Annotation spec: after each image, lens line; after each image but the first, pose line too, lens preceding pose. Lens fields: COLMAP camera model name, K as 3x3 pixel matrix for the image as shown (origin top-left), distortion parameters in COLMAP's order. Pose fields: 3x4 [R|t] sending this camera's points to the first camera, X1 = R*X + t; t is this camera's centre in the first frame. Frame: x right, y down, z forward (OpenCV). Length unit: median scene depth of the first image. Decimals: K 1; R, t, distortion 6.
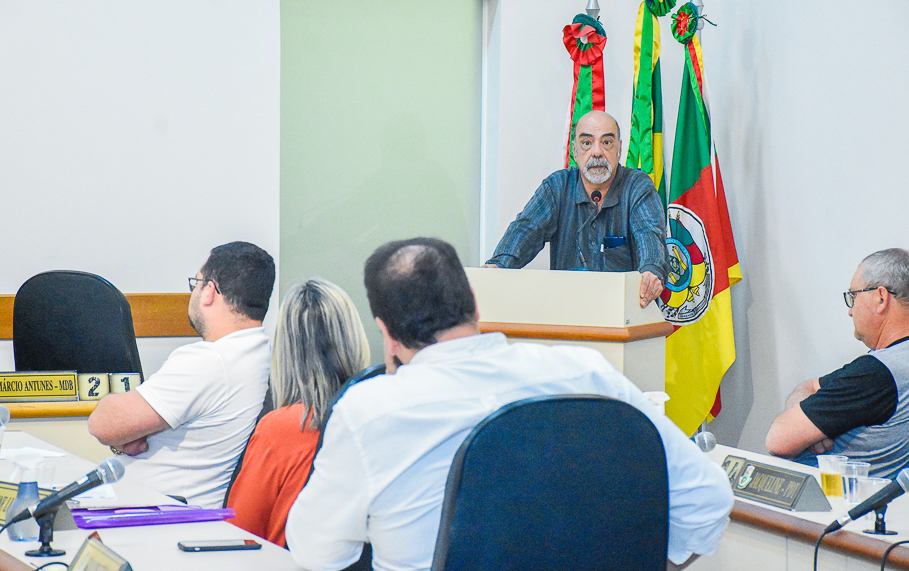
lens RADIAL K [[3278.5, 0, 453.9], [0, 3278.5, 282.2], [0, 0, 1]] dist [1.423771, 0.000000]
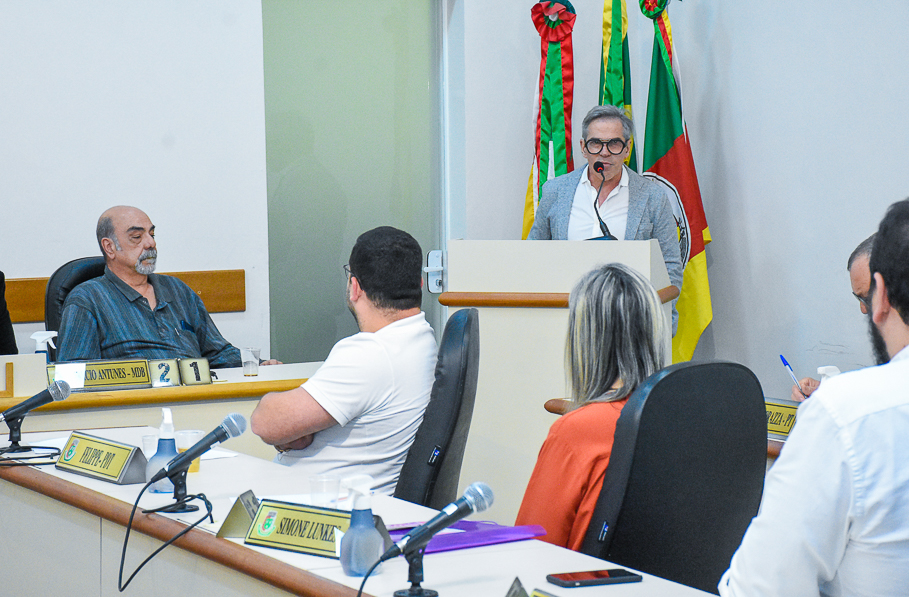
lens RADIAL K [[2607.1, 0, 462.5], [0, 2607.1, 308.2], [0, 0, 1]] dist [0.873476, 0.000000]
pose [[0.989695, -0.035854, 0.138631, -0.110131], [0.031968, 0.999034, 0.030157, -0.007545], [-0.139579, -0.025415, 0.989885, 0.179698]]
